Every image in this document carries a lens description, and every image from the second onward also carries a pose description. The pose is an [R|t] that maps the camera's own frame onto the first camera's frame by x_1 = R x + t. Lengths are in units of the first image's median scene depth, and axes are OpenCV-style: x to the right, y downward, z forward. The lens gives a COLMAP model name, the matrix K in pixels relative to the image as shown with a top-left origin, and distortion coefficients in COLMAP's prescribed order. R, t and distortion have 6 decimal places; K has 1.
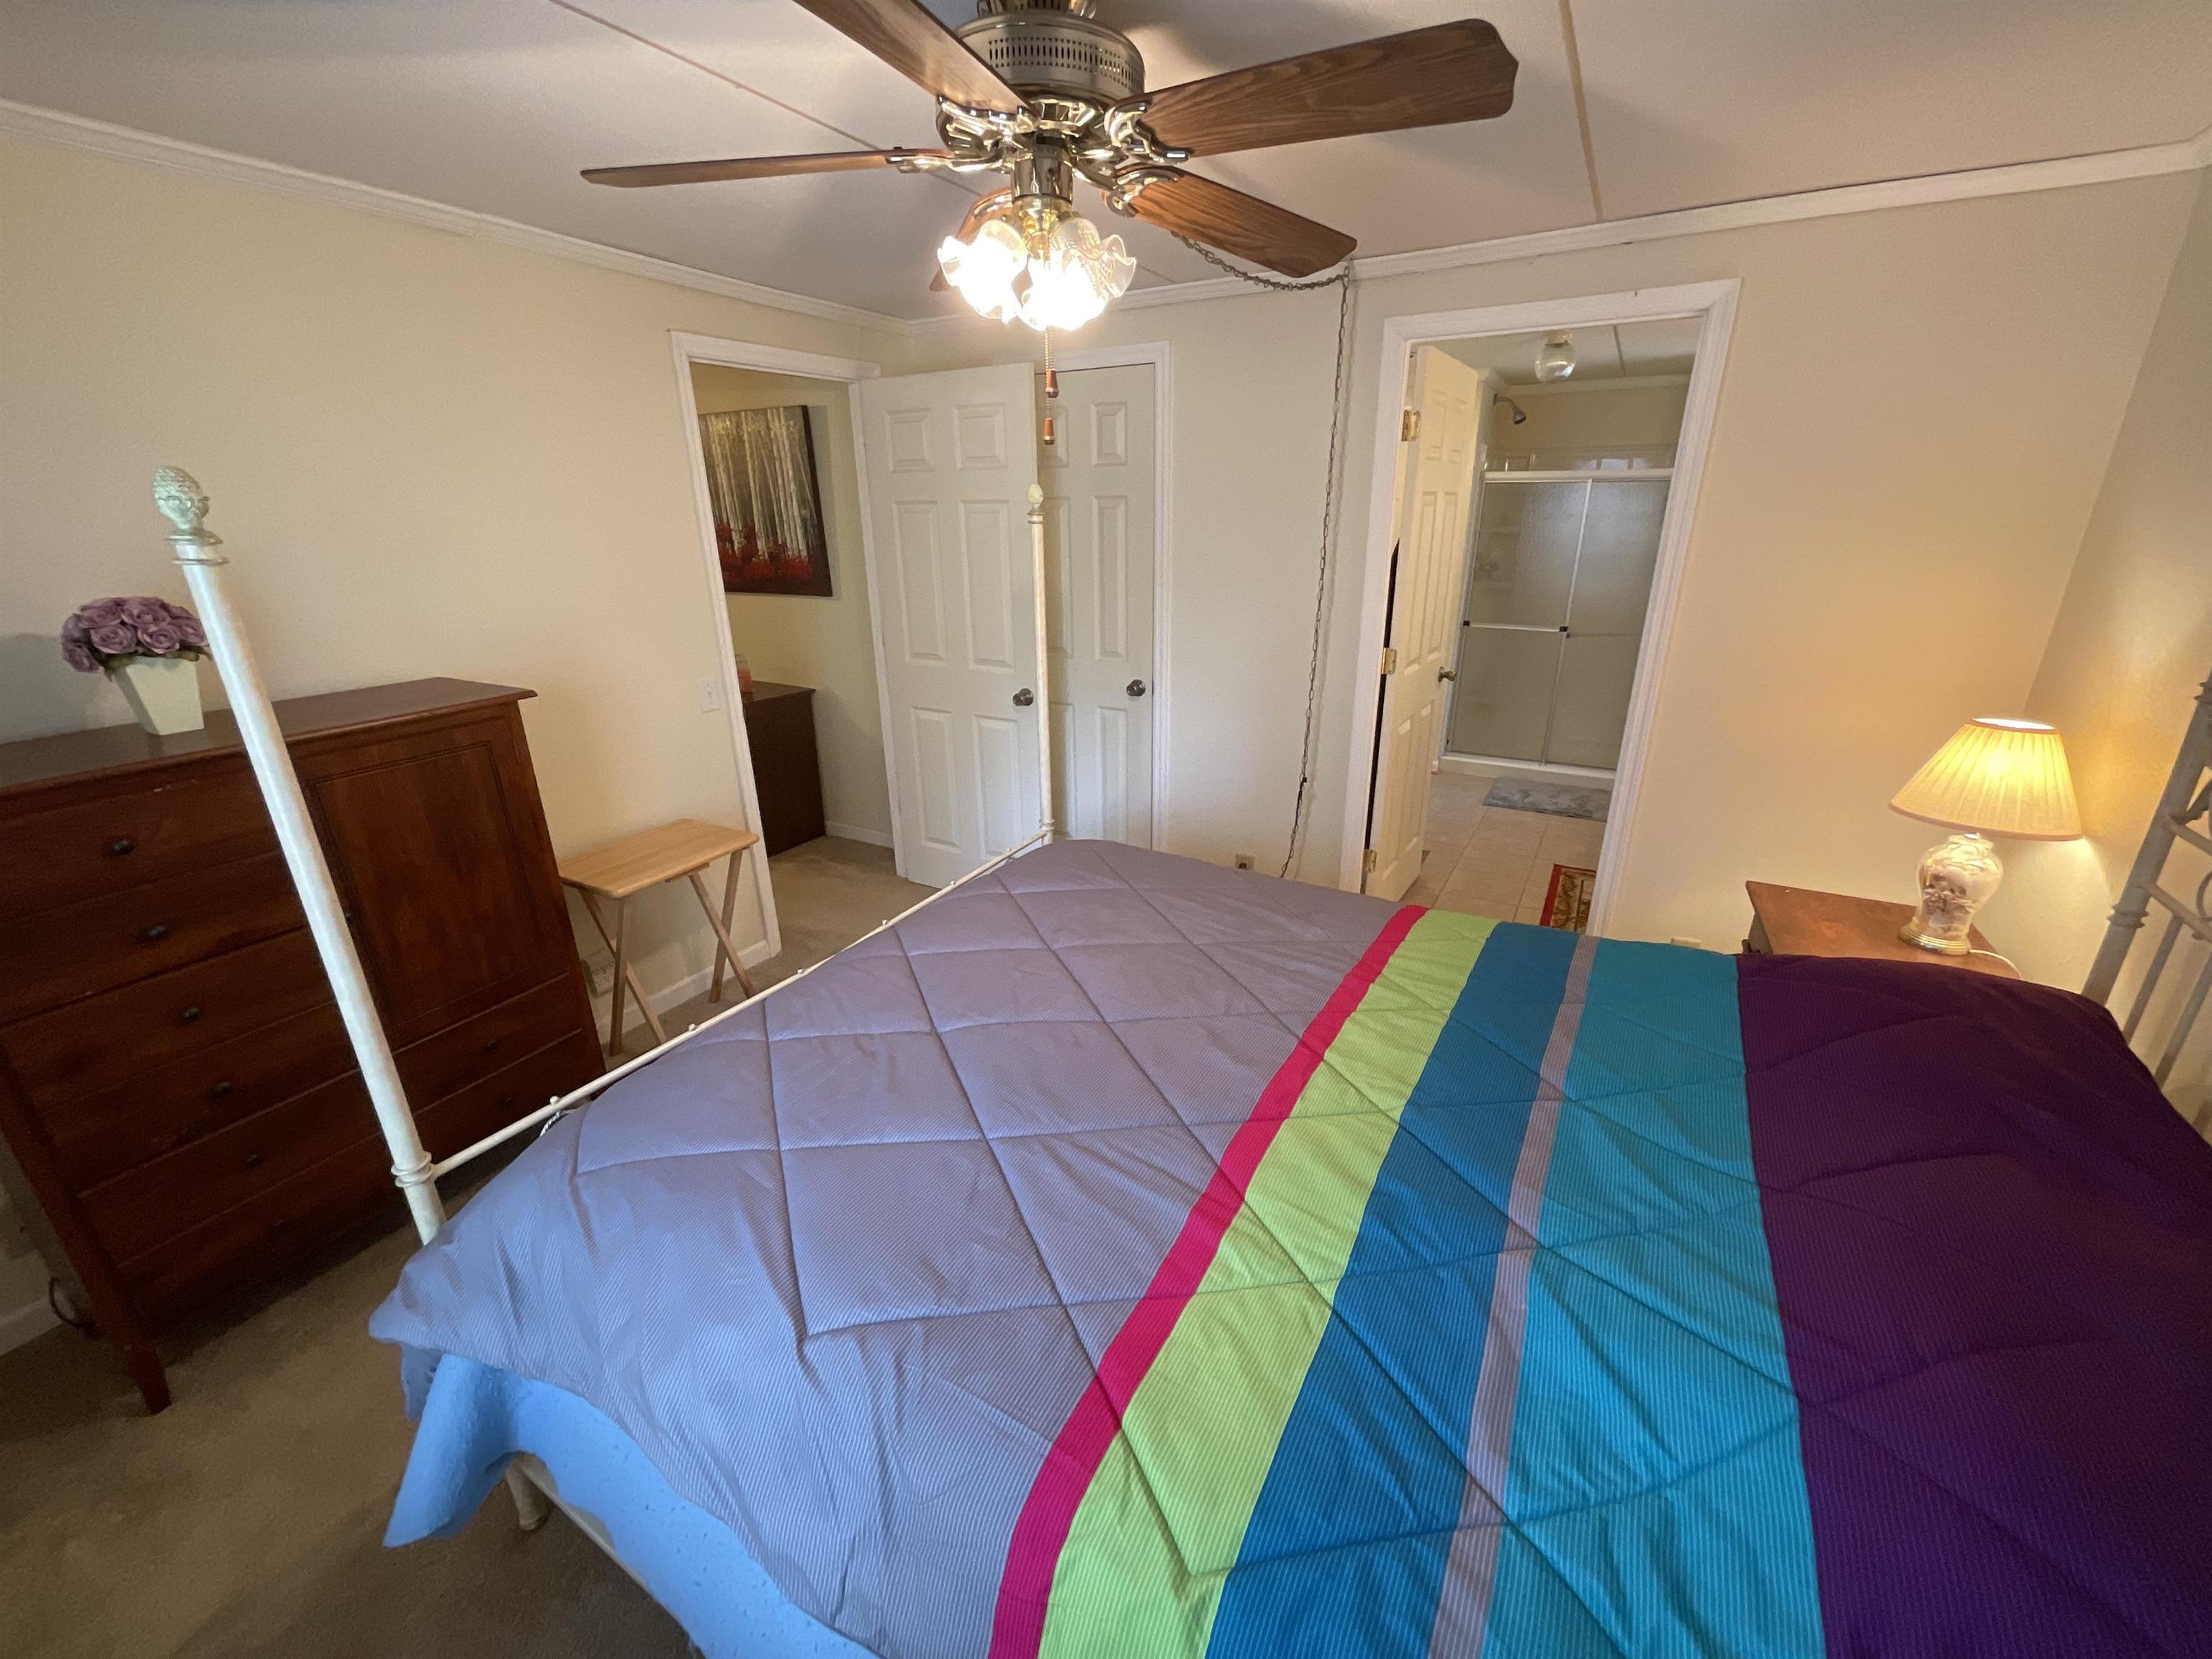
lens RADIAL K [[886.6, 0, 1108.9], [0, 886.6, 832.7], [0, 0, 1]] dist [-0.001018, 0.000512]
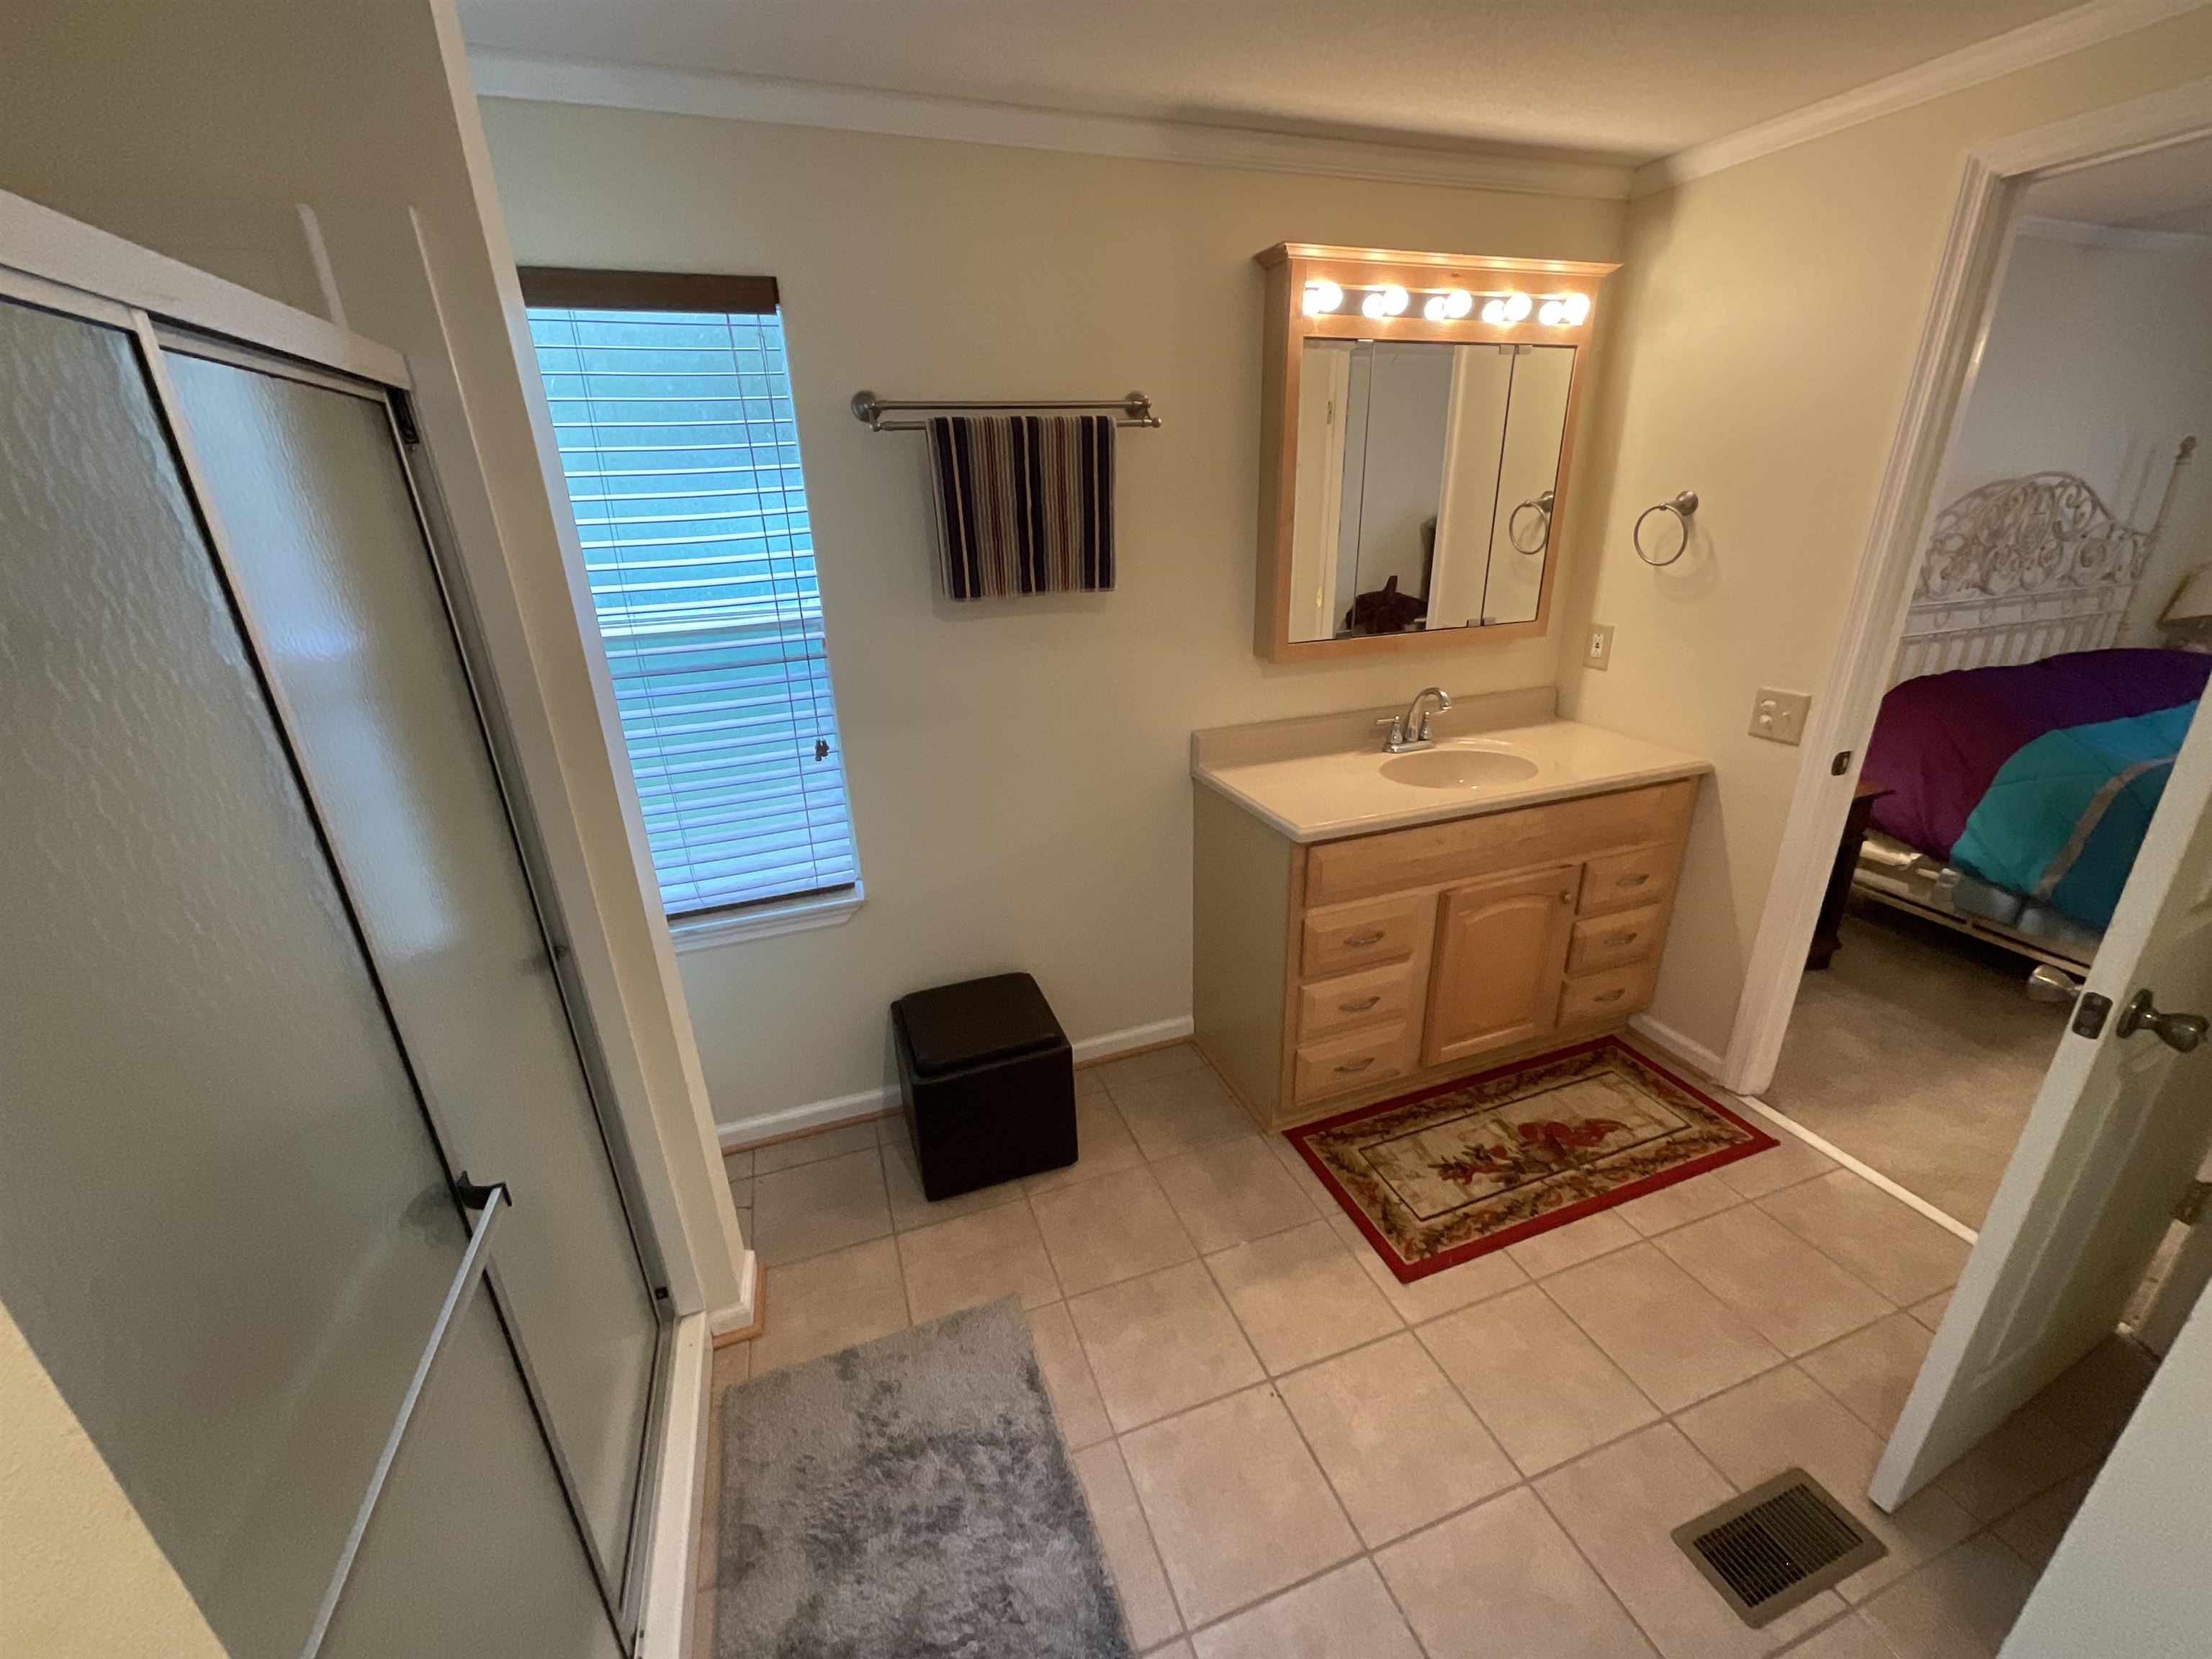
lens RADIAL K [[879.5, 0, 1107.7], [0, 879.5, 836.3], [0, 0, 1]] dist [0.001028, 0.000496]
pose [[-0.761184, -0.208812, 0.614000, 0.310253], [0.258249, 0.770857, 0.582312, -0.345141], [-0.594900, 0.601812, -0.532839, 0.942937]]
